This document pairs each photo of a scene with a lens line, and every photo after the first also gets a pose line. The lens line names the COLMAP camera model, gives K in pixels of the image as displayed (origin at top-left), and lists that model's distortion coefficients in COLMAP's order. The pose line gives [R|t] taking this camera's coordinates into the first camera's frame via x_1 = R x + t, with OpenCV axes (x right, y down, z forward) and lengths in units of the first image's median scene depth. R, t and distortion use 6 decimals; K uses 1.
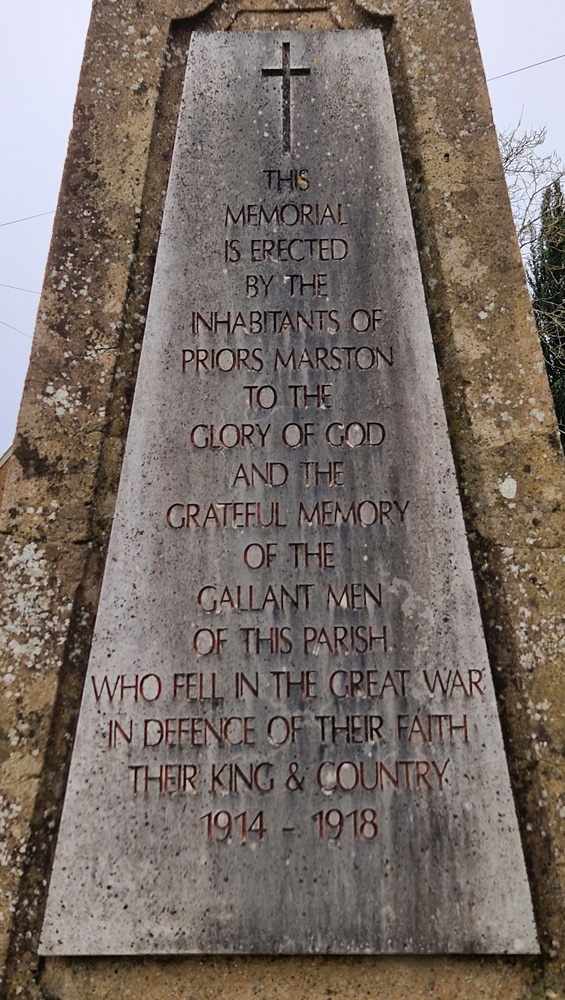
lens RADIAL K [[690.2, 0, 285.9], [0, 690.2, 499.7], [0, 0, 1]] dist [0.031107, -0.001731]
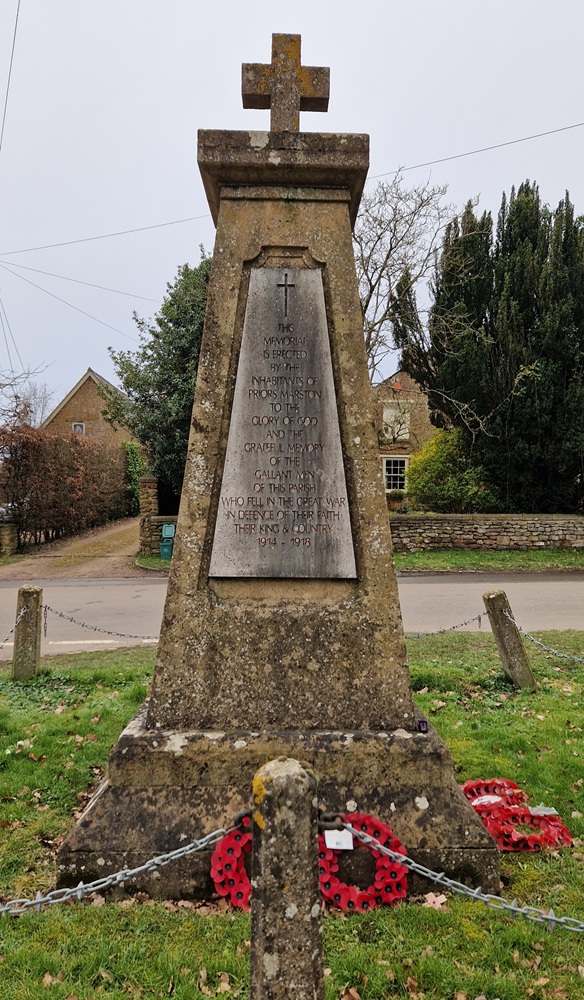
lens RADIAL K [[662.8, 0, 296.7], [0, 662.8, 500.7], [0, 0, 1]] dist [0.071167, 0.000102]
pose [[0.996877, 0.018585, 0.076749, -0.160571], [-0.026265, 0.994610, 0.100307, -0.038973], [-0.074471, -0.102009, 0.991992, -1.895965]]
